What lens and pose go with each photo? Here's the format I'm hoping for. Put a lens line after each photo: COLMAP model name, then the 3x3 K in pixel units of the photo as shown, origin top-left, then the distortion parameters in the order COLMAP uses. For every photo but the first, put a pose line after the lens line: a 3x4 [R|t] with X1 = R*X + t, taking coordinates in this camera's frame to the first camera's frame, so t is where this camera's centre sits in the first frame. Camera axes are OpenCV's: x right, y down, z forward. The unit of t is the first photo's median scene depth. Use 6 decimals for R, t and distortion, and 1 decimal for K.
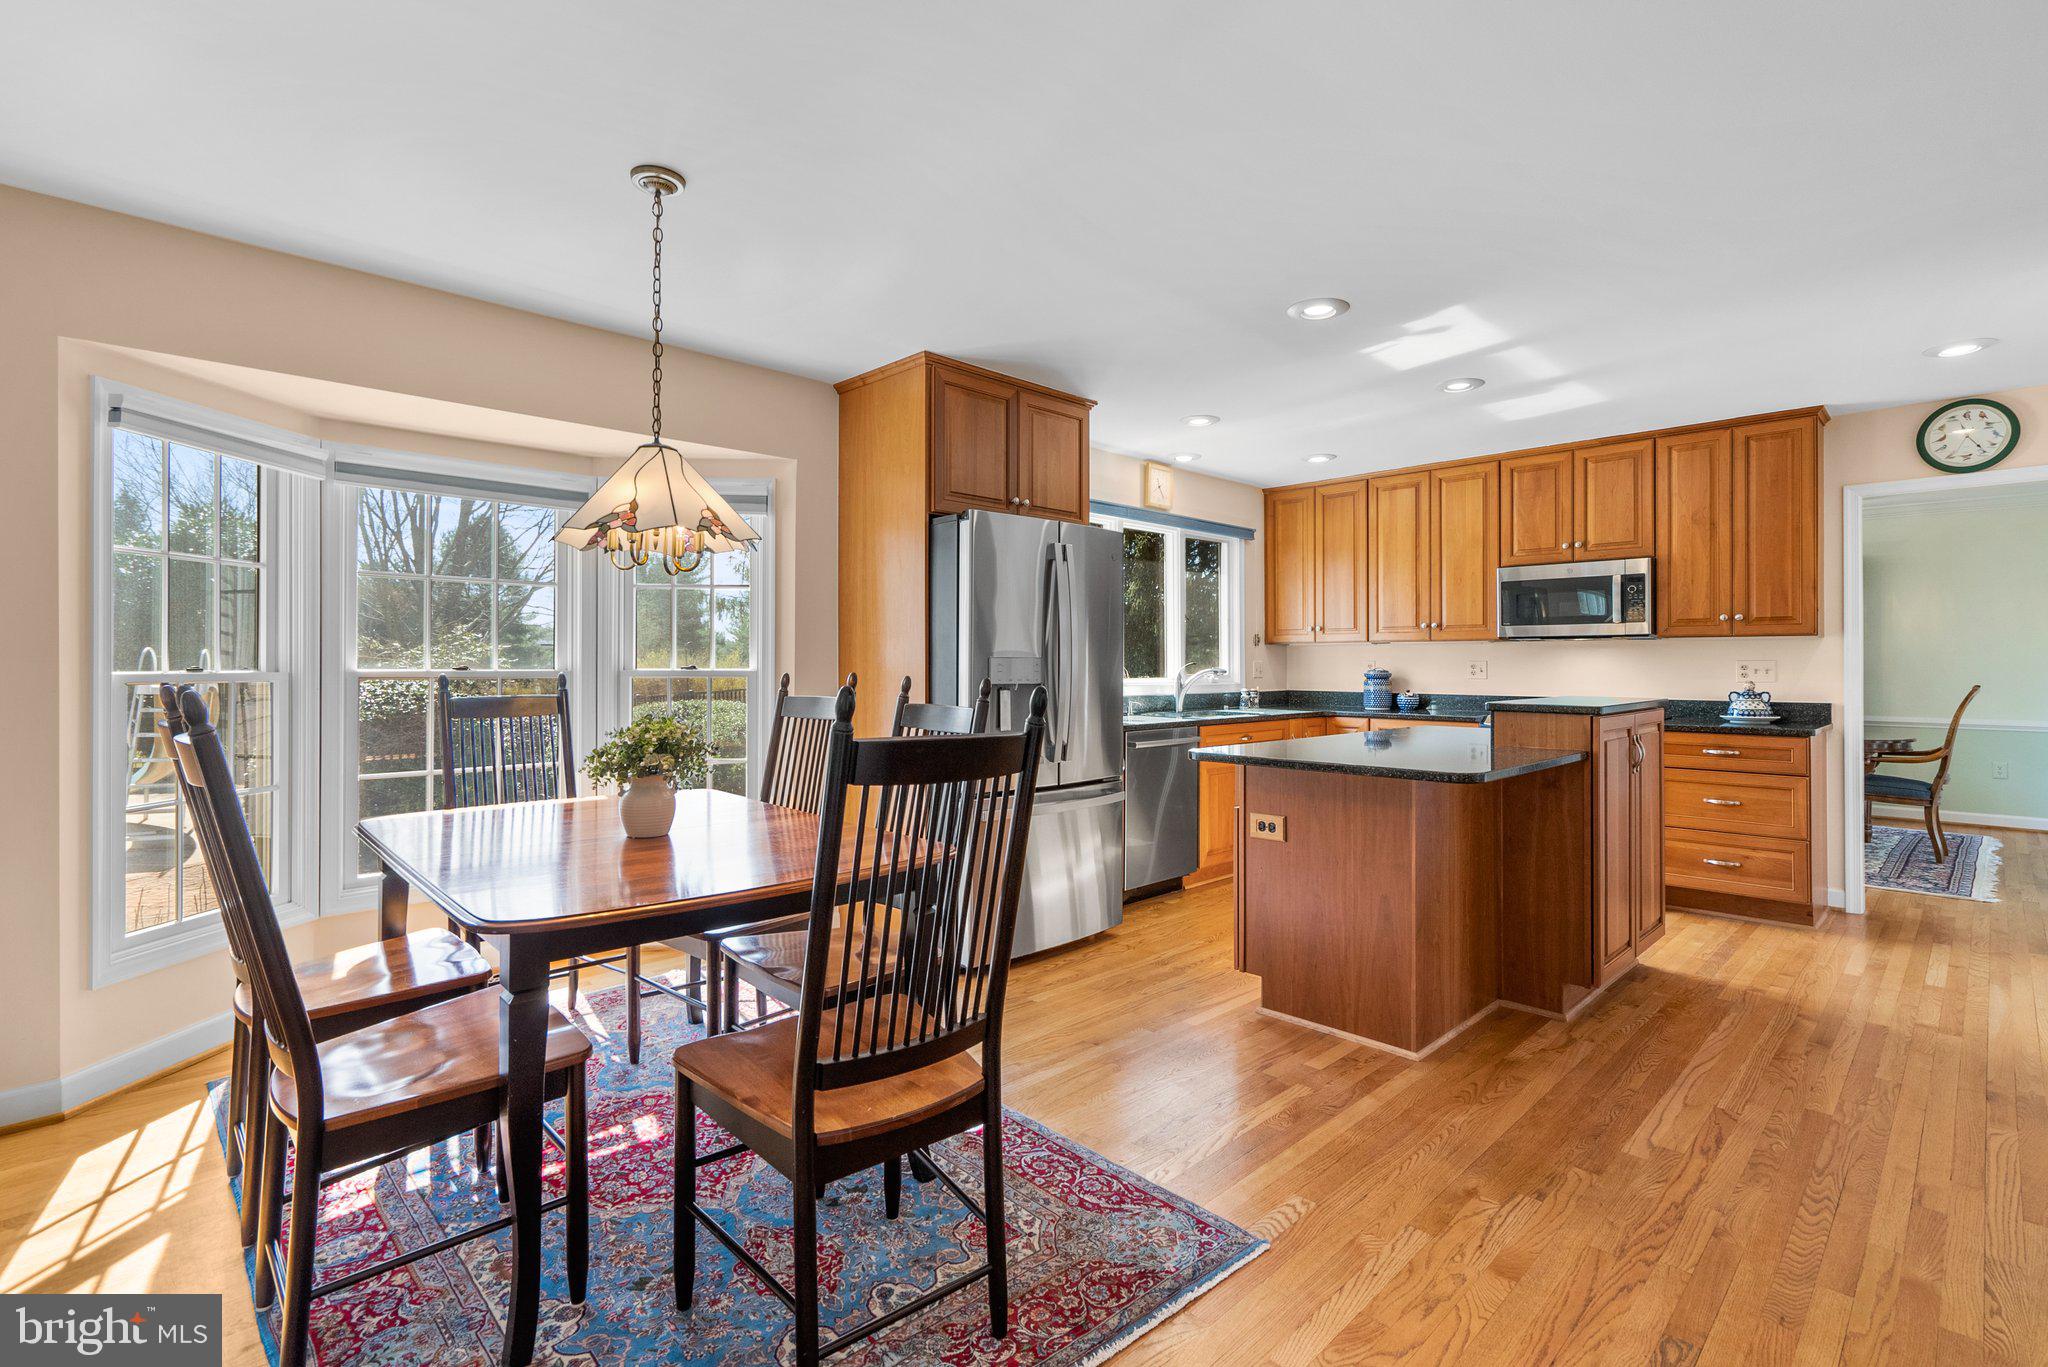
lens RADIAL K [[937.9, 0, 1031.4], [0, 937.9, 663.0], [0, 0, 1]] dist [-0.000880, 0.001948]
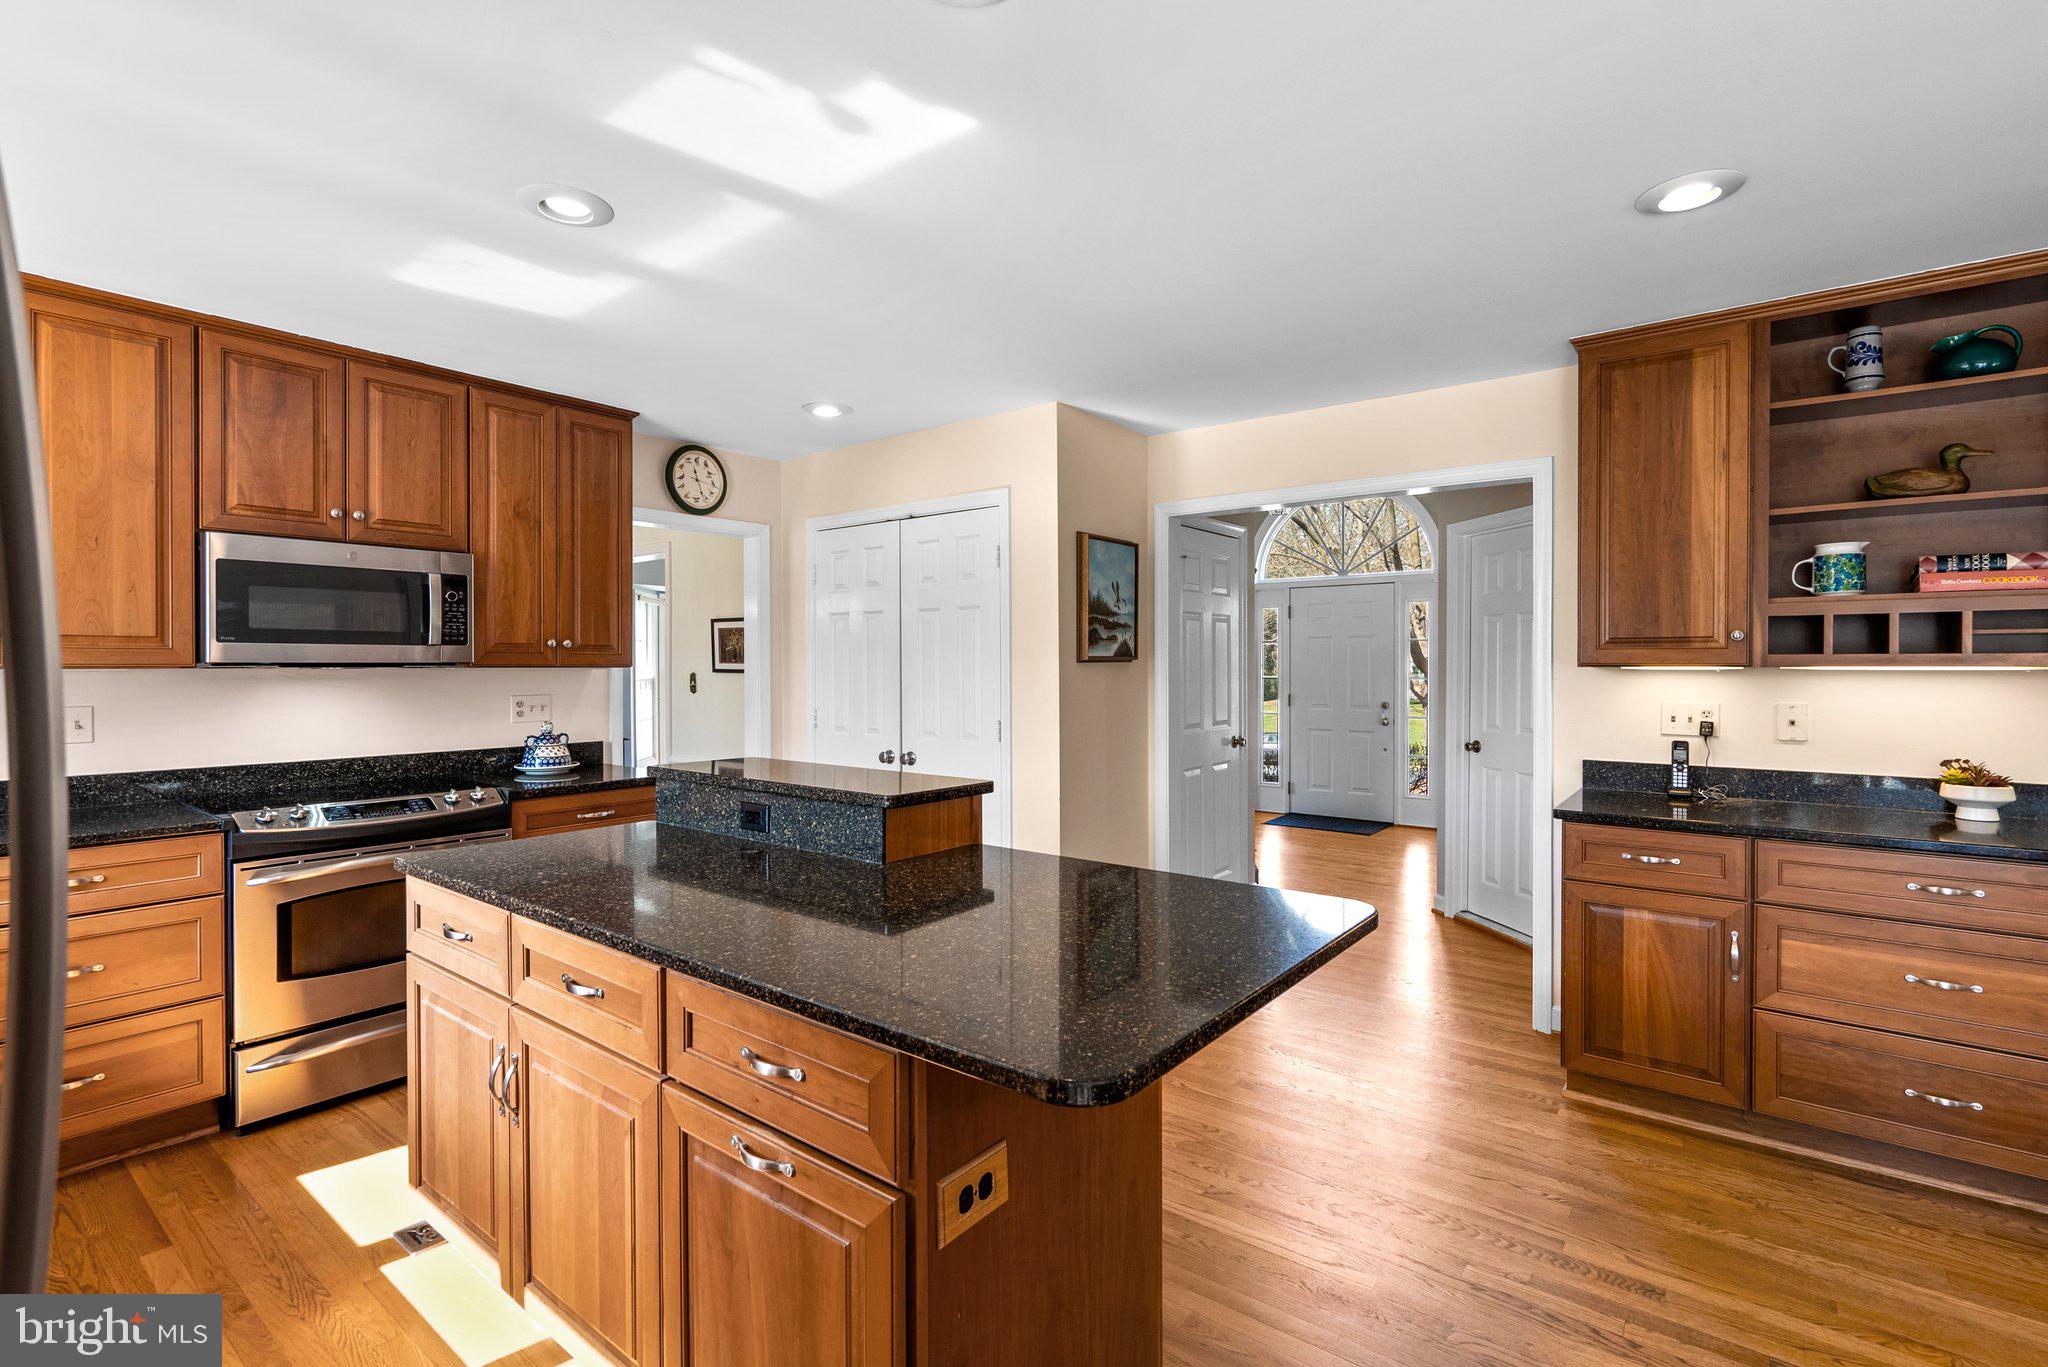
lens RADIAL K [[937.9, 0, 1002.4], [0, 937.9, 684.2], [0, 0, 1]] dist [-0.000880, 0.001948]
pose [[-0.110206, -0.019237, 0.993723, -0.093063], [0.000489, 0.999812, 0.019409, -0.030174], [-0.993909, 0.002625, -0.110176, 0.734303]]
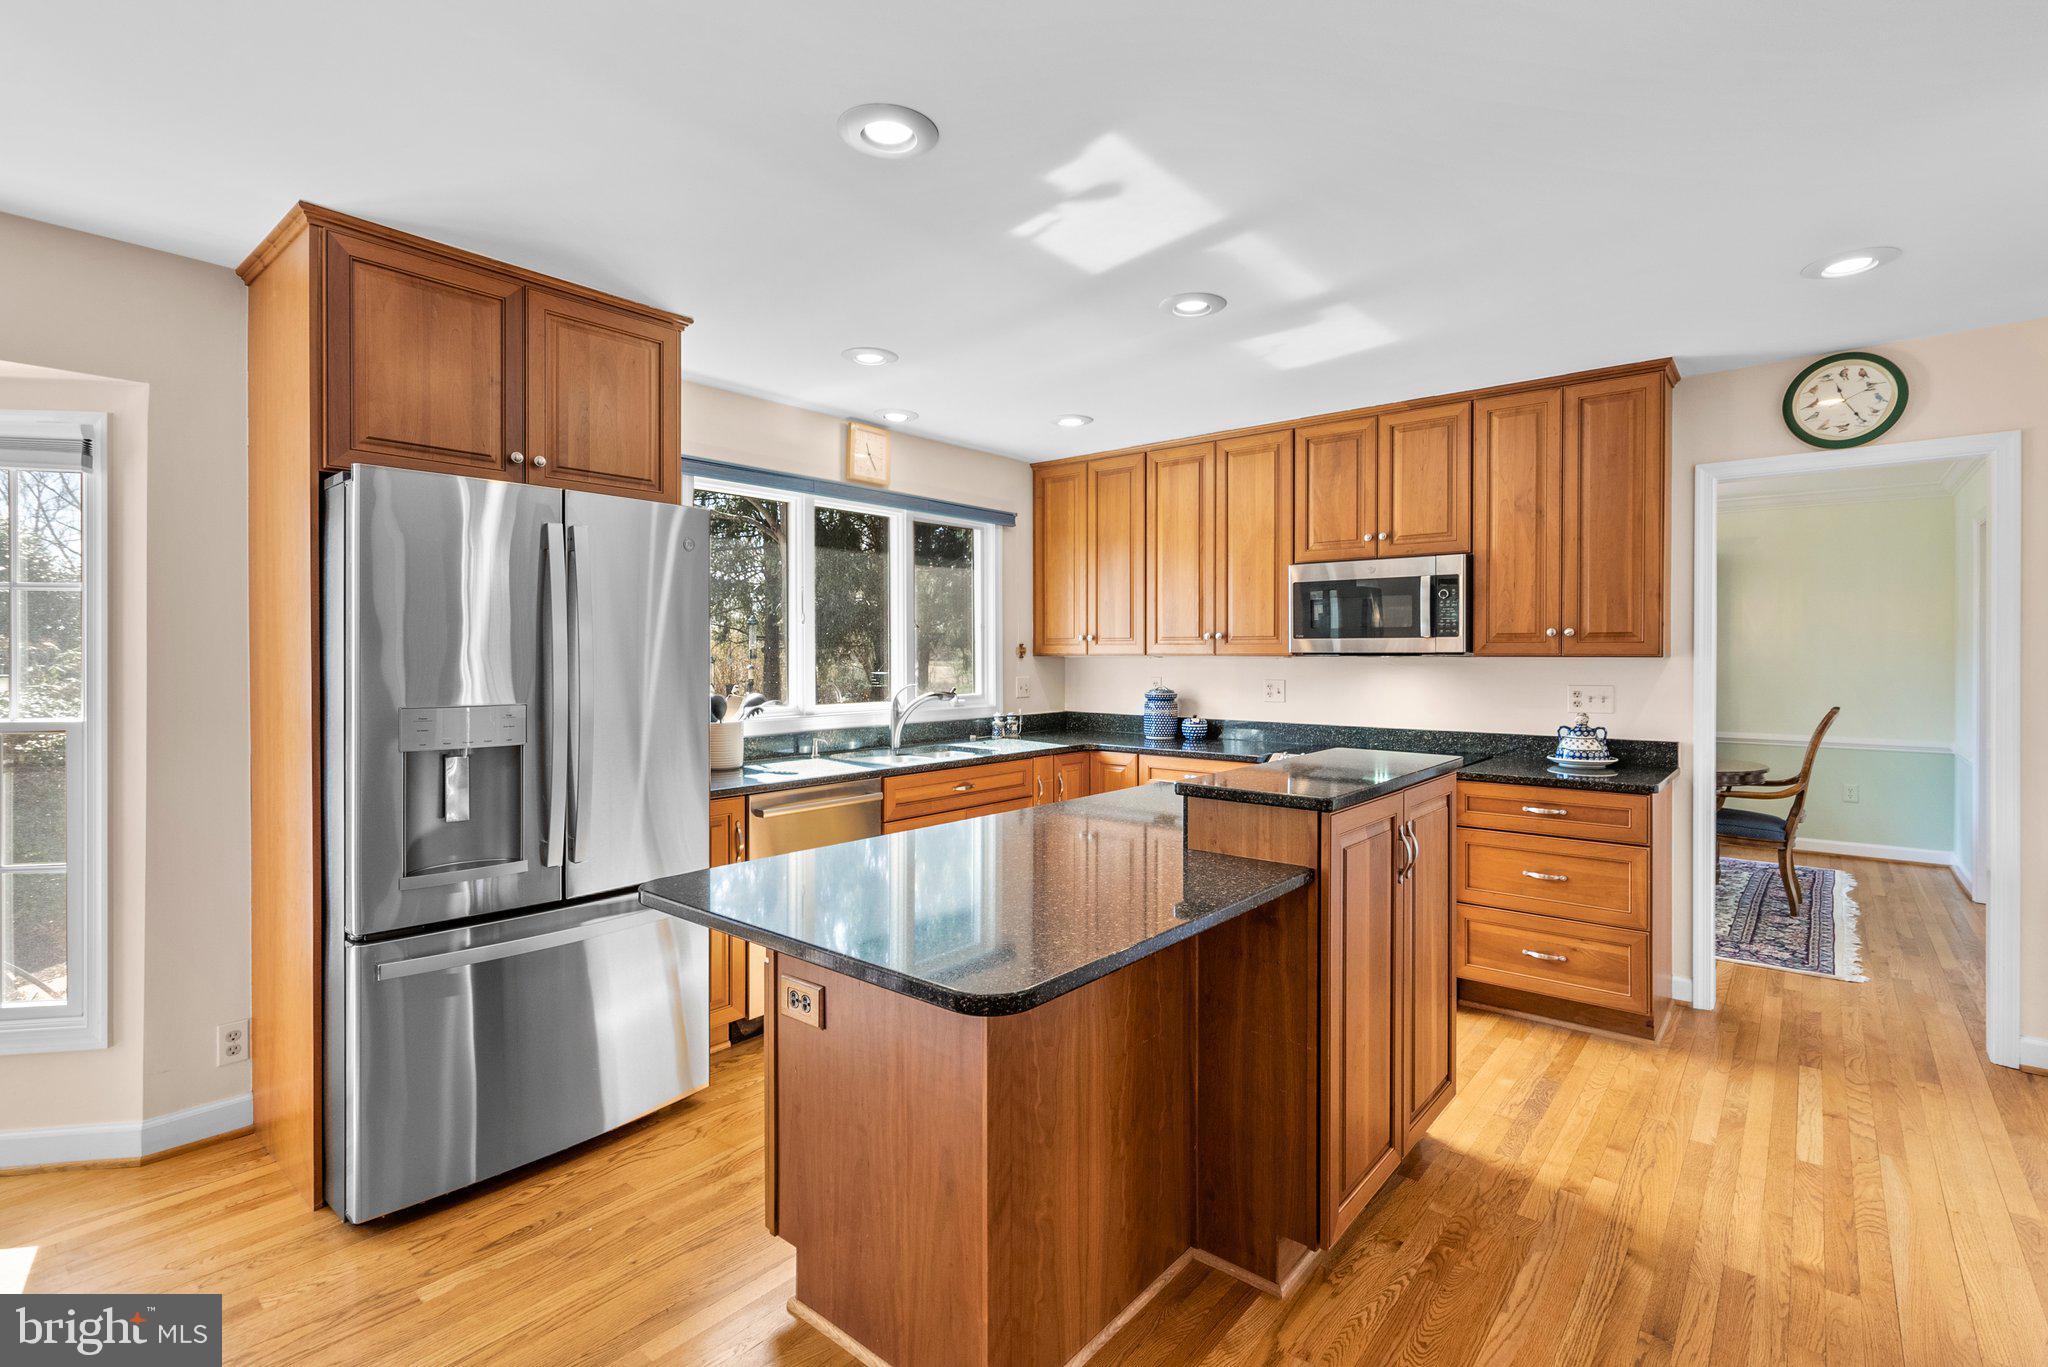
lens RADIAL K [[937.9, 0, 1031.4], [0, 937.9, 664.6], [0, 0, 1]] dist [-0.000880, 0.001948]
pose [[0.994860, -0.002197, 0.101238, 0.240071], [0.000851, 0.999911, 0.013338, -0.033562], [-0.101258, -0.013184, 0.994773, 0.281533]]
